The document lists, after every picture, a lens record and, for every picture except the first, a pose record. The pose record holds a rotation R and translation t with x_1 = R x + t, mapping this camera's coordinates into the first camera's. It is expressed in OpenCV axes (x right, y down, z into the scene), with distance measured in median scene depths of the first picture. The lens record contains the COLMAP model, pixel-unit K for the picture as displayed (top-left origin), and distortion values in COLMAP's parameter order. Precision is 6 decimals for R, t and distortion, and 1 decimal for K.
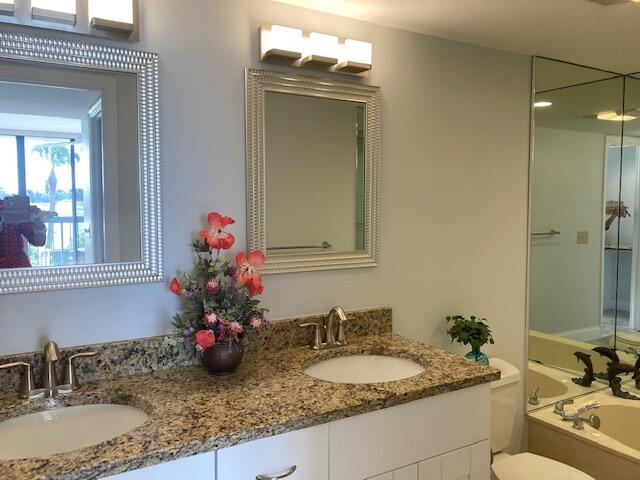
lens RADIAL K [[515.9, 0, 316.9], [0, 515.9, 236.9], [0, 0, 1]] dist [0.053505, -0.064099]
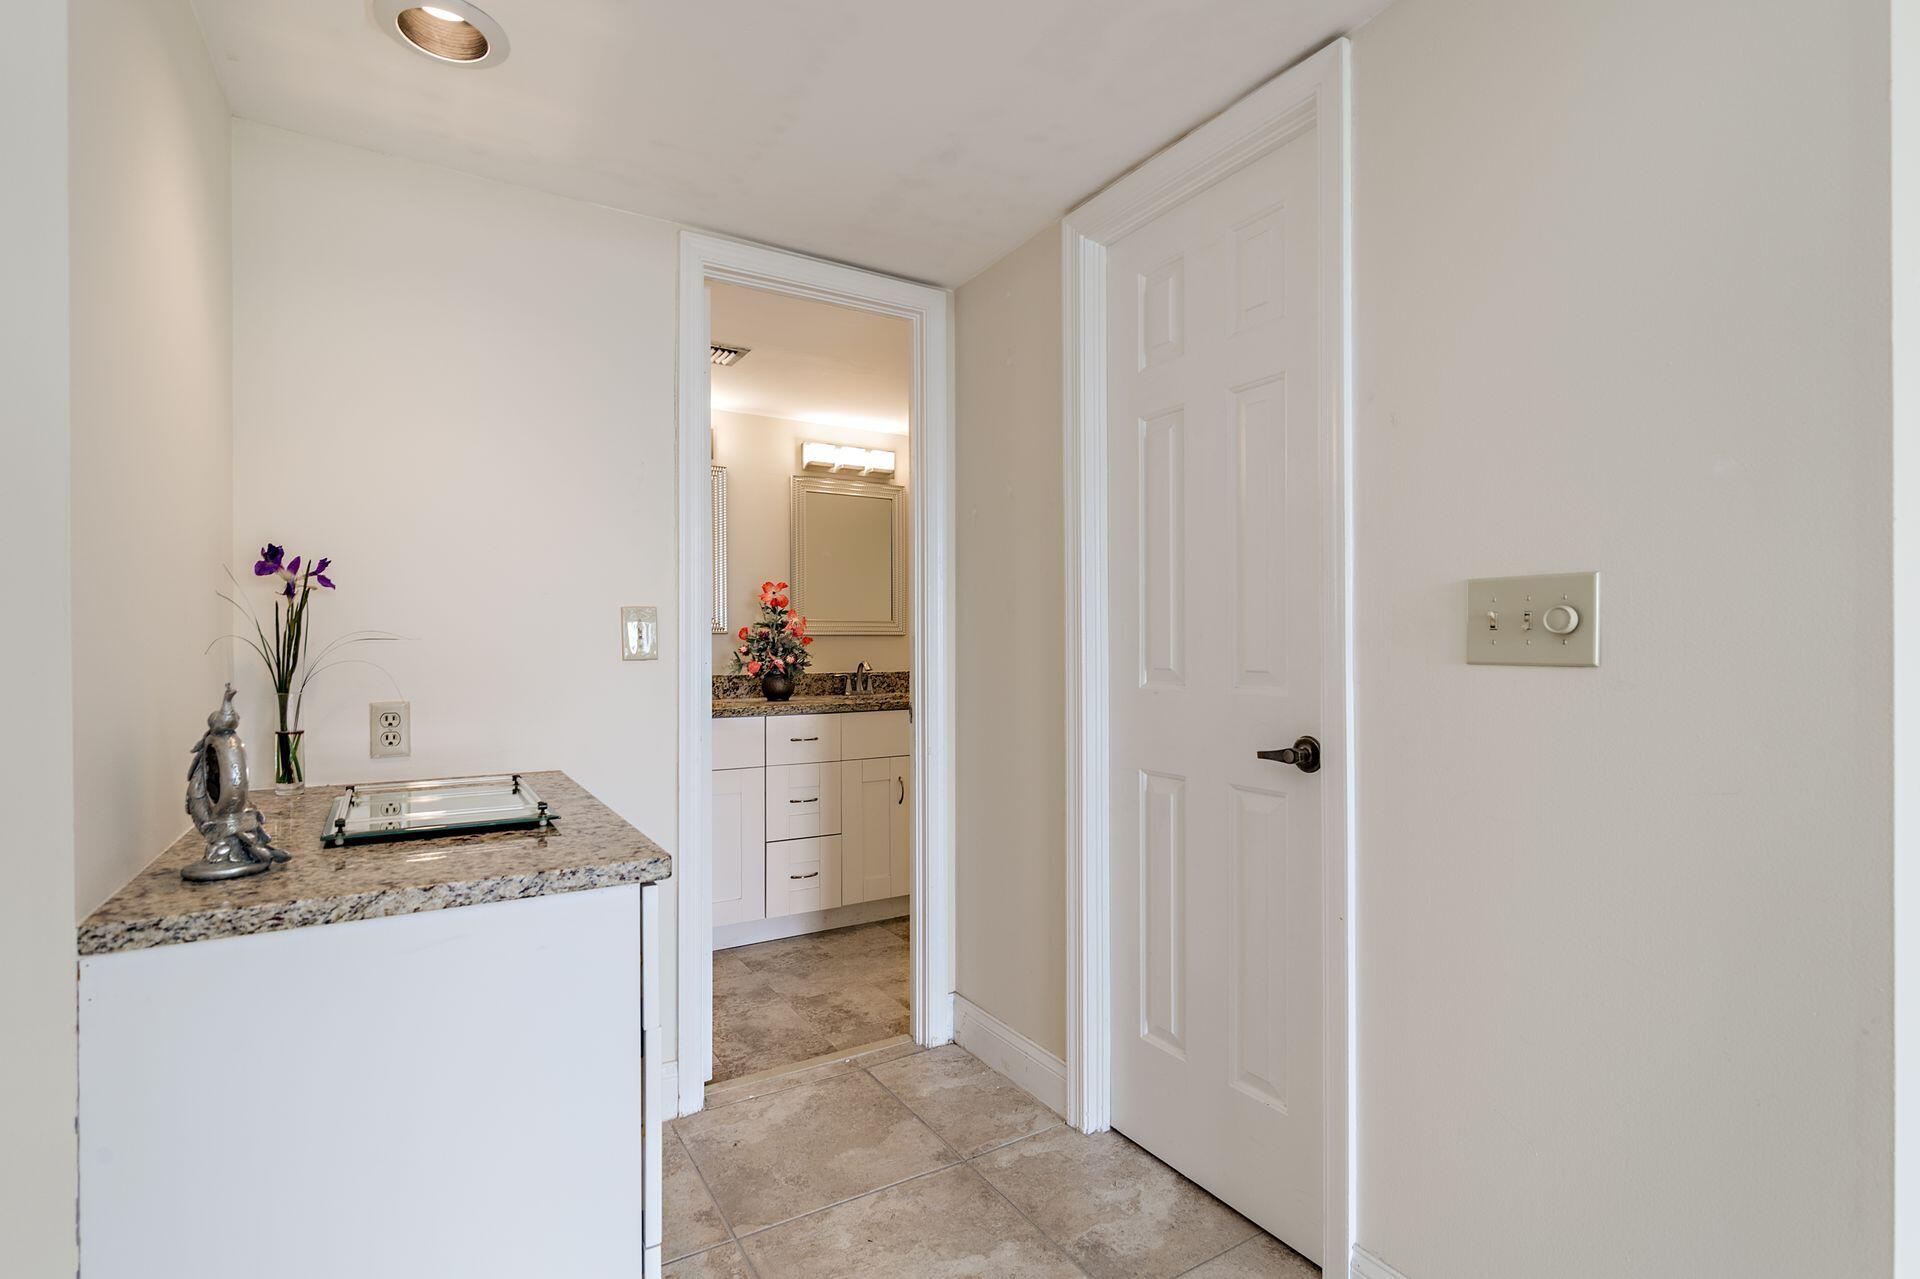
lens RADIAL K [[866.7, 0, 959.1], [0, 866.7, 655.2], [0, 0, 1]] dist [0.001829, -0.001974]
pose [[0.999798, -0.005047, 0.019442, 0.229346], [0.006063, 0.998598, -0.052584, 0.232371], [-0.019150, 0.052691, 0.998427, -1.102960]]
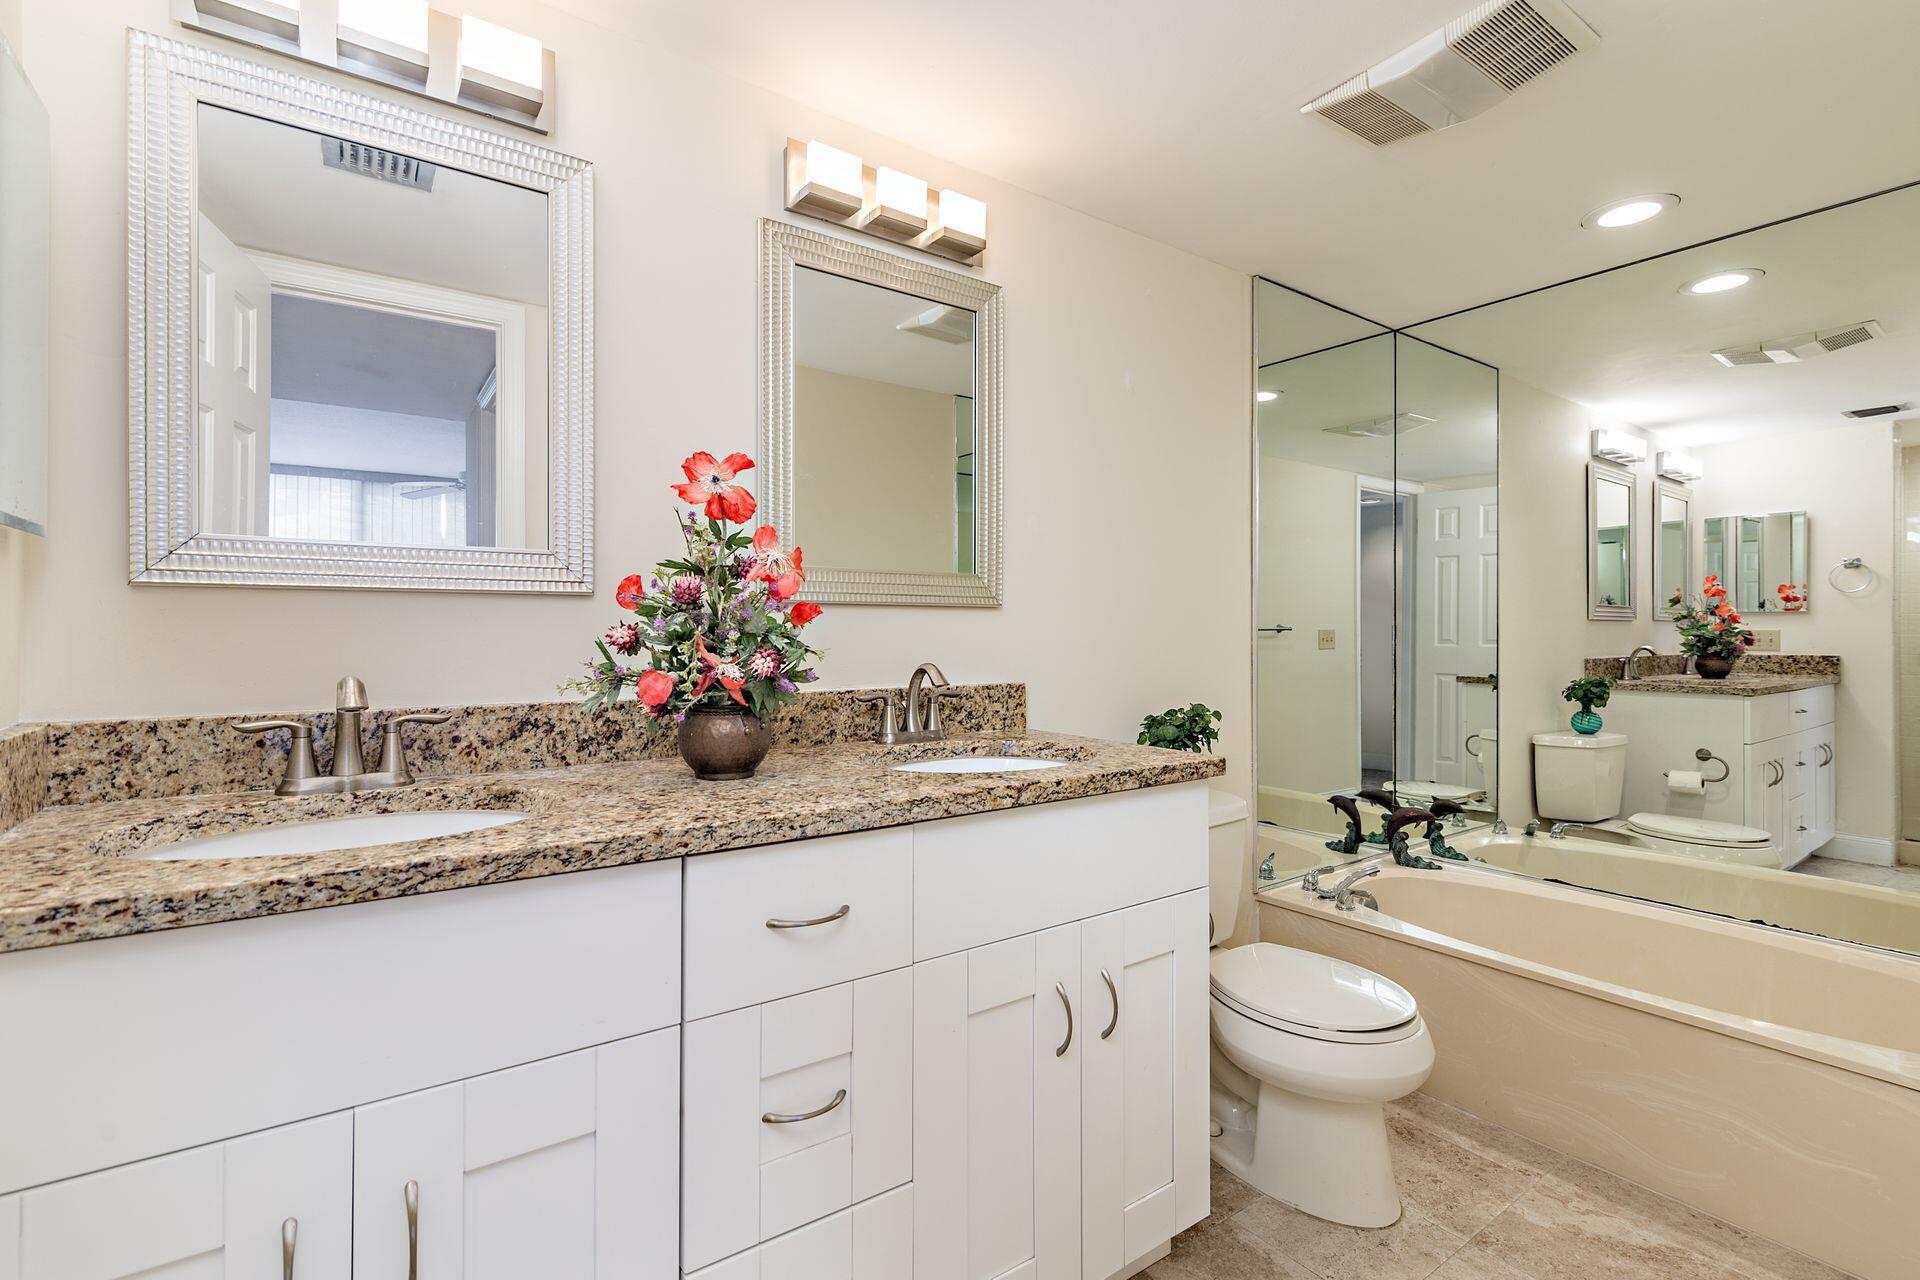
lens RADIAL K [[866.7, 0, 965.3], [0, 866.7, 634.2], [0, 0, 1]] dist [0.001829, -0.001974]
pose [[0.995959, 0.001973, 0.089790, -0.001973], [0.003328, 0.998261, -0.058852, 0.157677], [-0.089750, 0.058913, 0.994220, 0.094488]]
